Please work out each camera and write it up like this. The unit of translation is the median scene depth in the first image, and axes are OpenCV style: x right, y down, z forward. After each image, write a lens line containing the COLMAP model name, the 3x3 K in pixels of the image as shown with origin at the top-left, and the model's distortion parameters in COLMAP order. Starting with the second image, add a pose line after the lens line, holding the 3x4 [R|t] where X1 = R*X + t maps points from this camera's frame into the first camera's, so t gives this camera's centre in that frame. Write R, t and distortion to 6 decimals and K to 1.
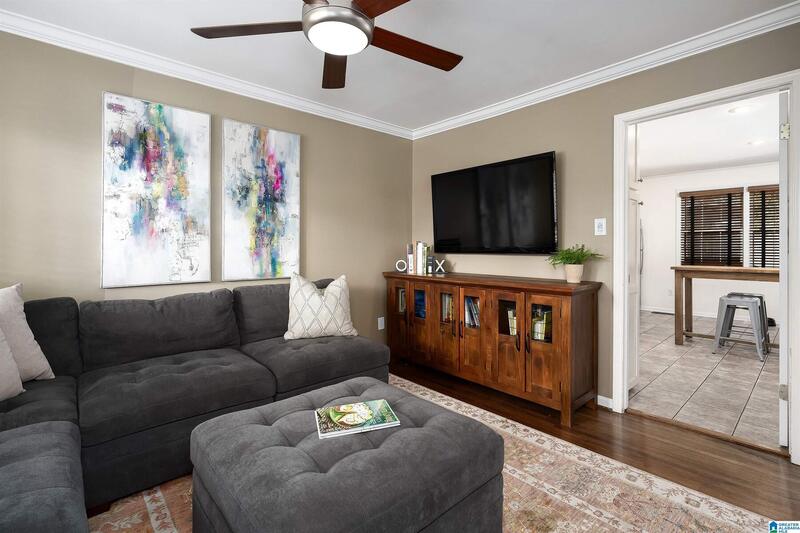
lens RADIAL K [[370.1, 0, 395.9], [0, 370.1, 248.4], [0, 0, 1]] dist [-0.004181, -0.000530]
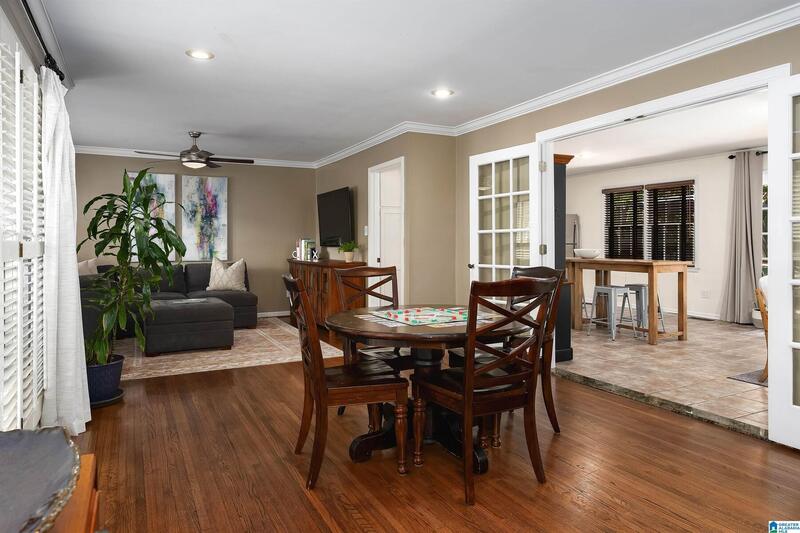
lens RADIAL K [[522.8, 0, 392.6], [0, 522.8, 244.6], [0, 0, 1]] dist [0.005648, 0.002638]
pose [[0.966795, -0.004116, -0.255520, 1.210891], [0.003729, 0.999991, -0.001999, 0.012845], [0.255526, 0.000980, 0.966802, -1.266415]]
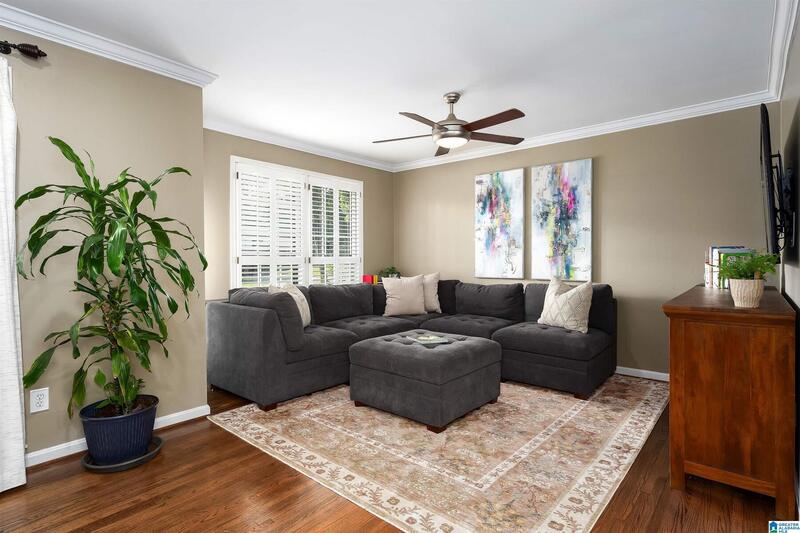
lens RADIAL K [[402.0, 0, 405.3], [0, 402.0, 264.3], [0, 0, 1]] dist [-0.001106, -0.000238]
pose [[0.145247, 0.015223, -0.989278, 0.985917], [0.002958, 0.999870, 0.015820, 0.002838], [0.989391, -0.005224, 0.145183, 0.266164]]
